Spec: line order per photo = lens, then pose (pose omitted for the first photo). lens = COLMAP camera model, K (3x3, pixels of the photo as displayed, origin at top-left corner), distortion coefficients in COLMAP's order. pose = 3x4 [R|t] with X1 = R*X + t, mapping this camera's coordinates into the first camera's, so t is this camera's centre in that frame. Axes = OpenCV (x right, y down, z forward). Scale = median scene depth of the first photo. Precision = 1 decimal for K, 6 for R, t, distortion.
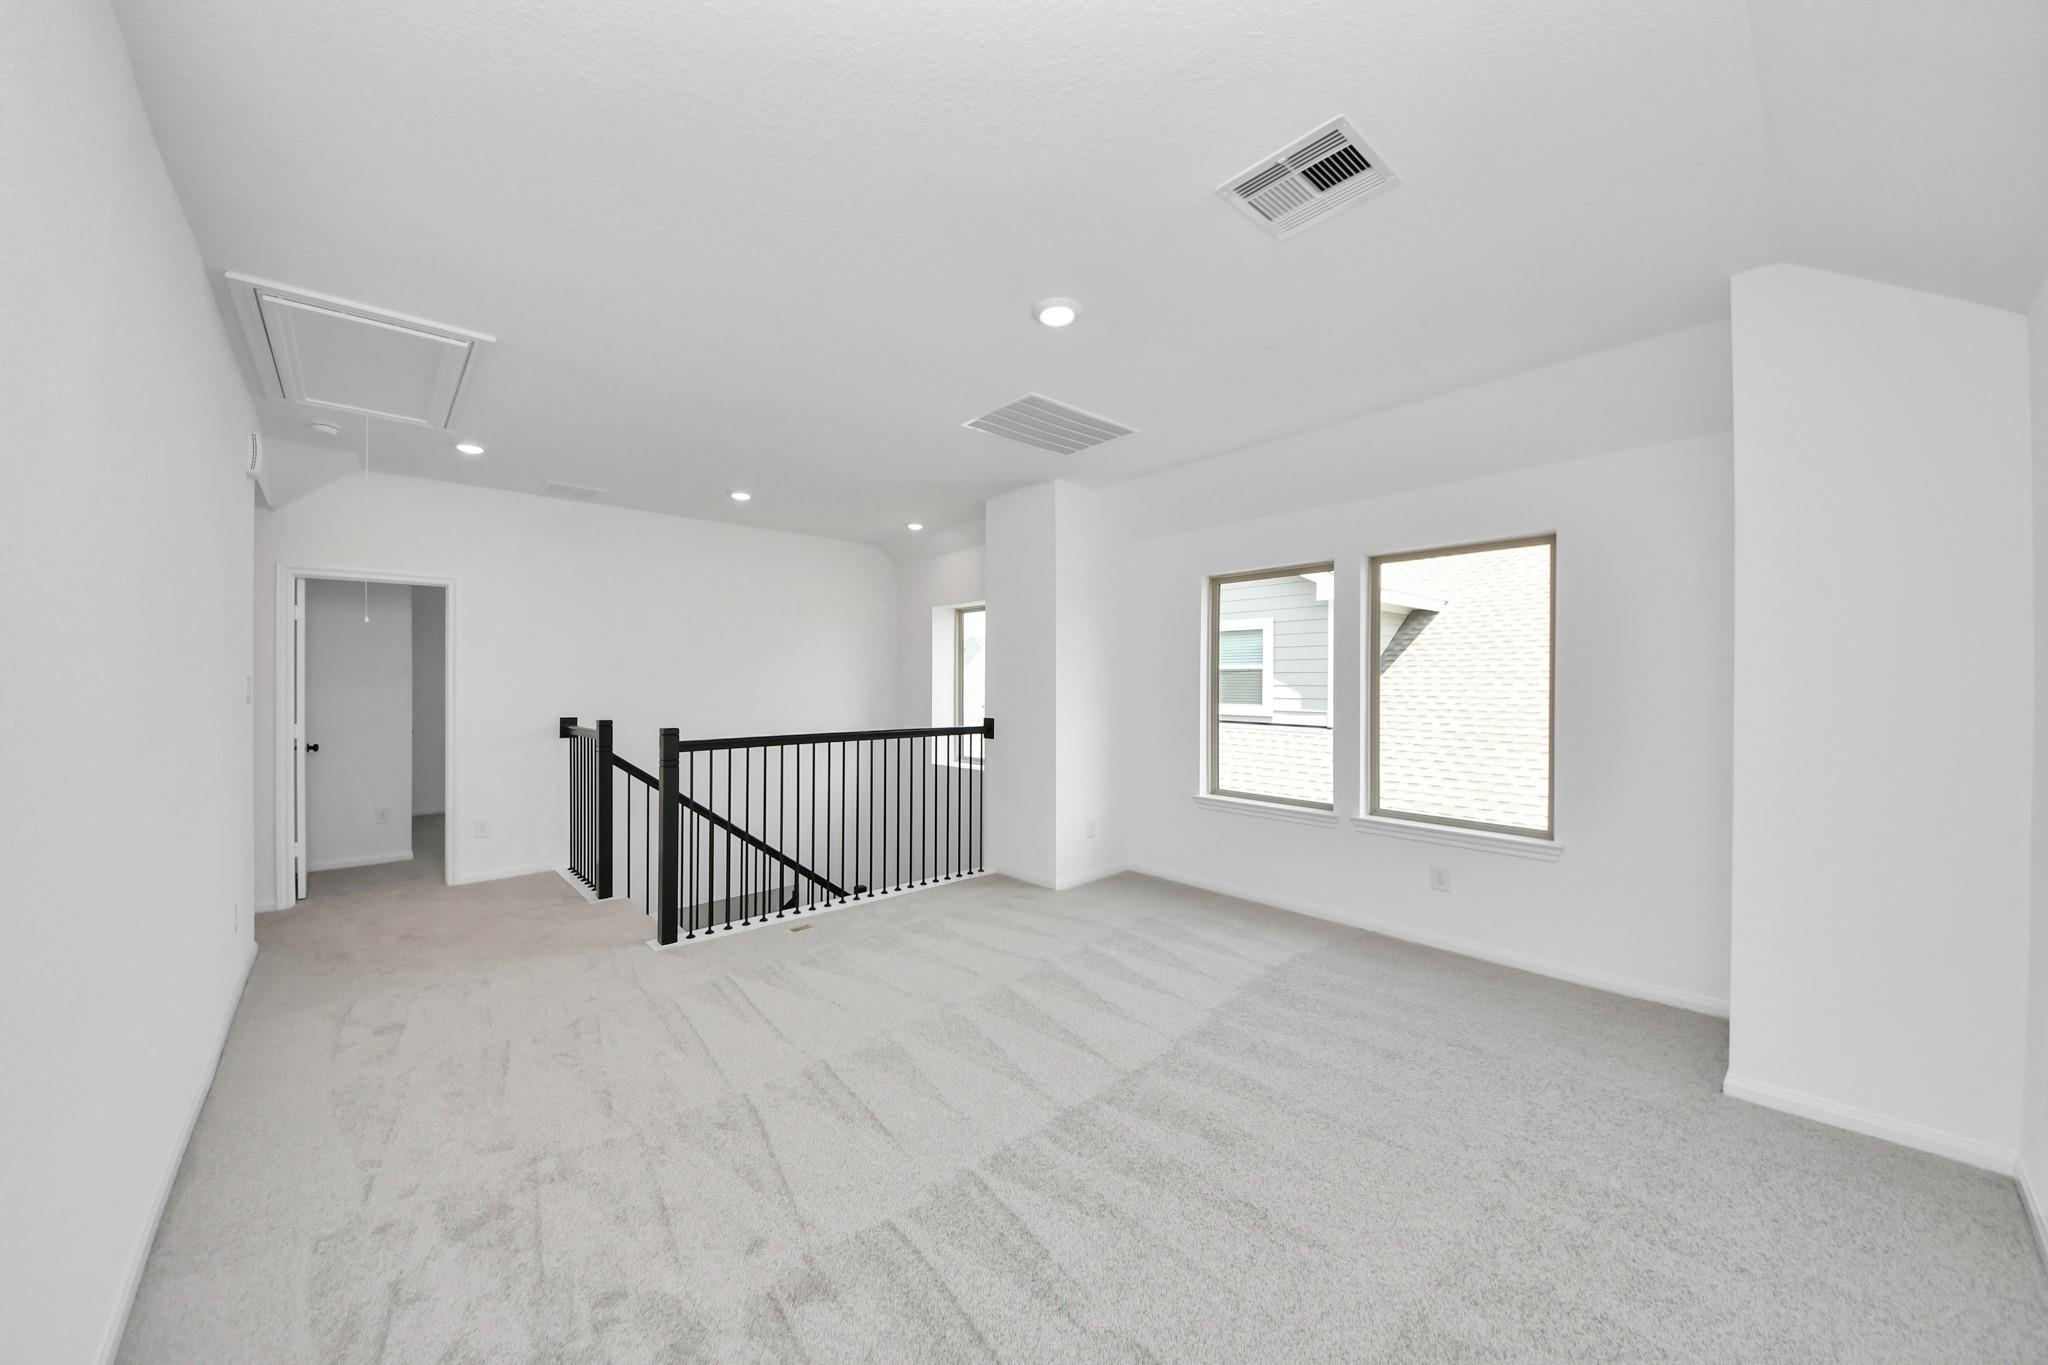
lens RADIAL K [[735.2, 0, 1008.8], [0, 735.2, 682.2], [0, 0, 1]] dist [0.023736, -0.016023]
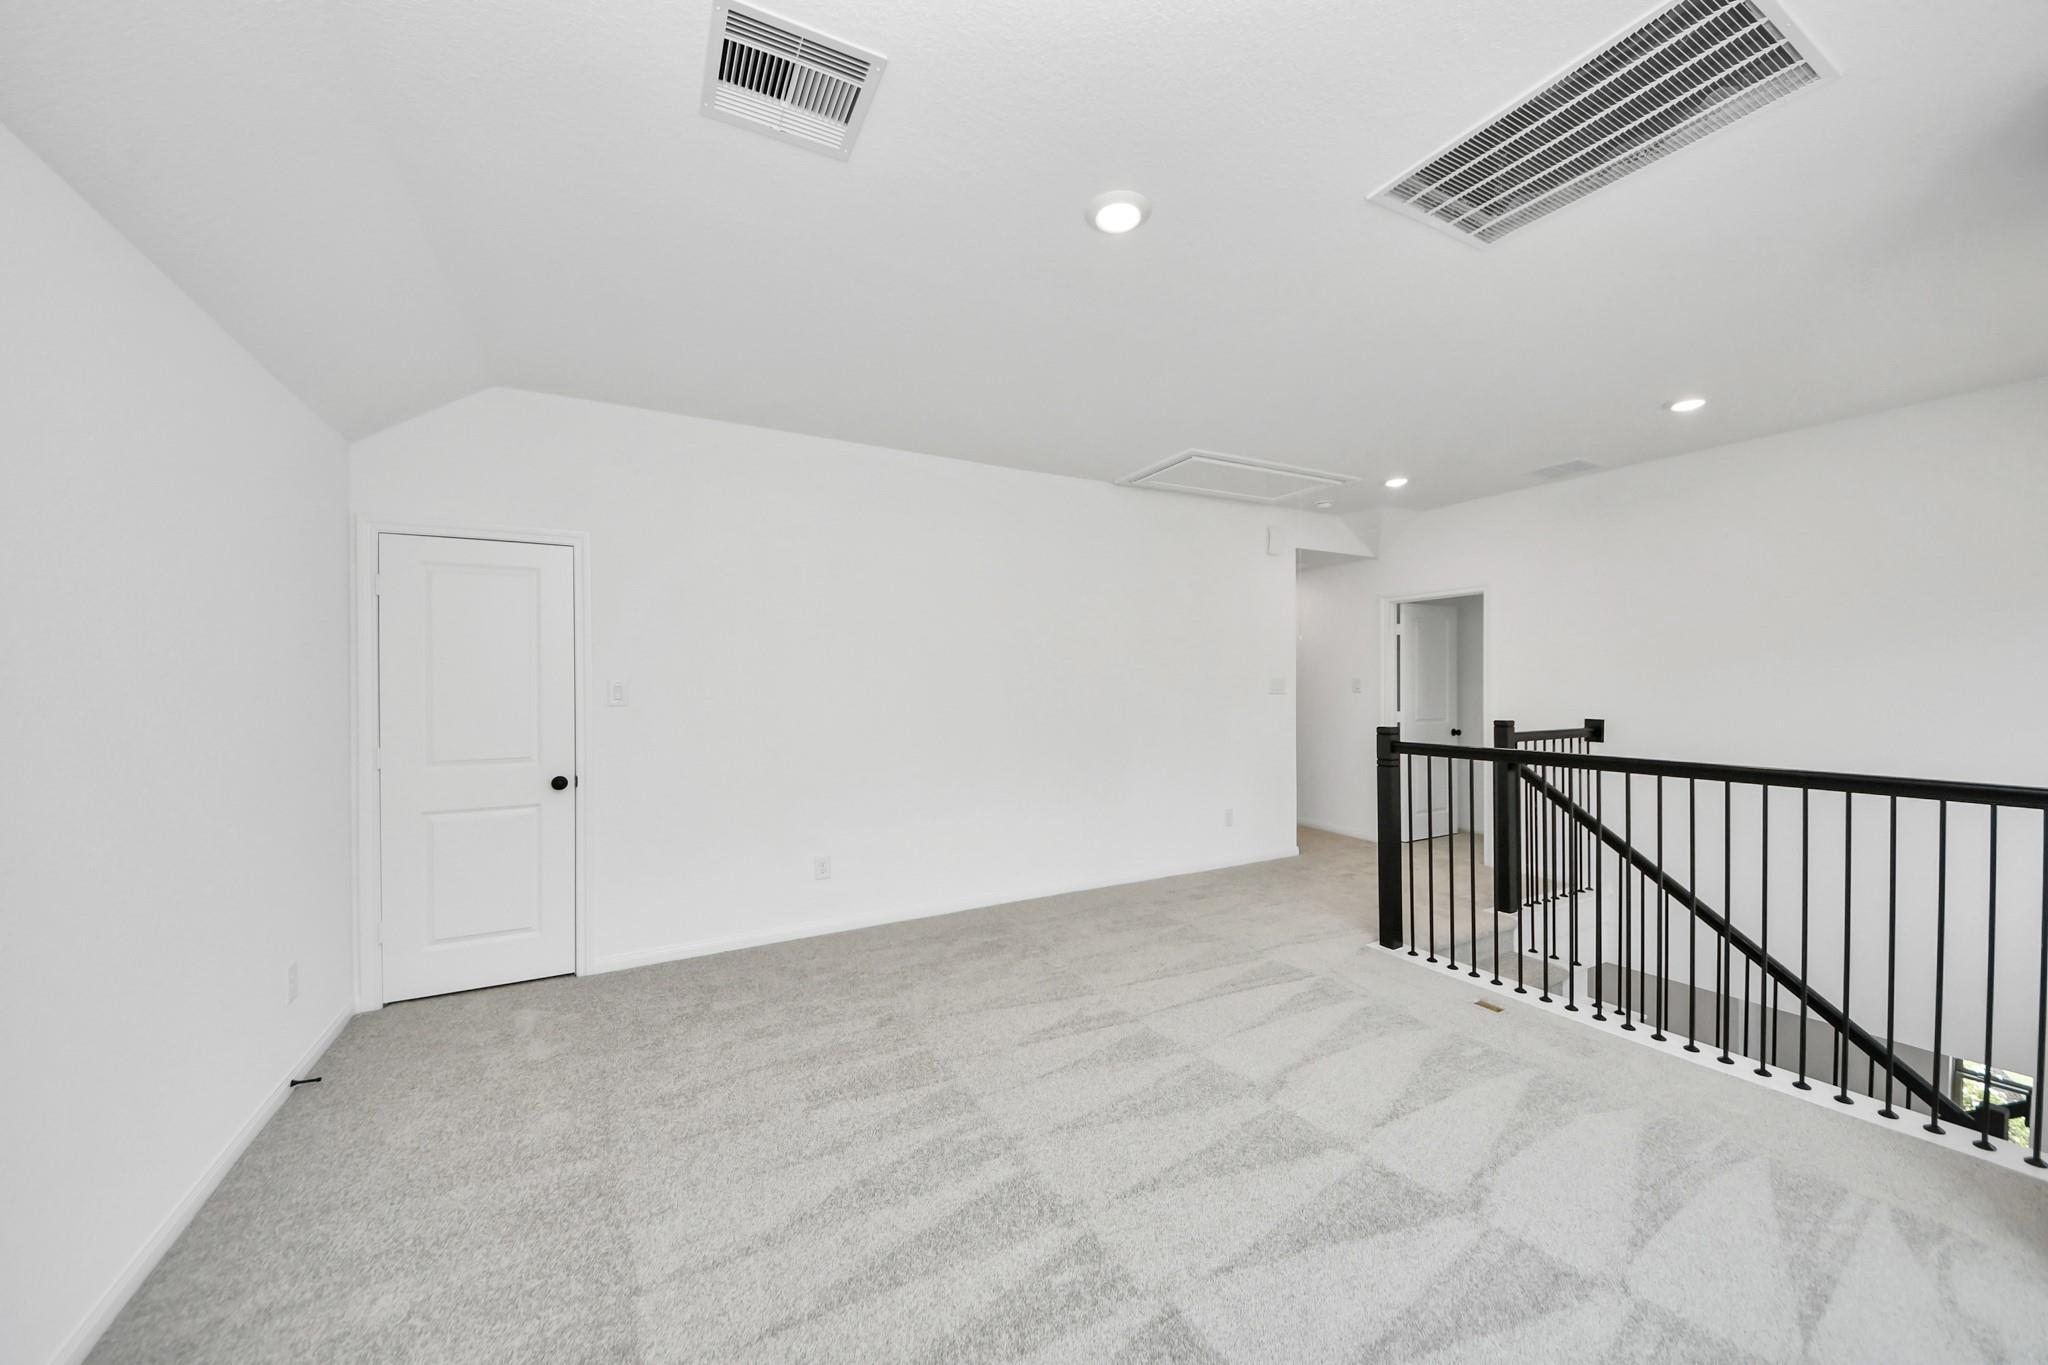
lens RADIAL K [[726.4, 0, 1011.8], [0, 726.4, 675.1], [0, 0, 1]] dist [0.000490, -0.000173]
pose [[-0.247709, -0.003891, -0.968827, 0.623722], [0.008422, 0.999946, -0.006169, -0.005098], [0.968798, -0.009687, -0.247663, 0.790263]]
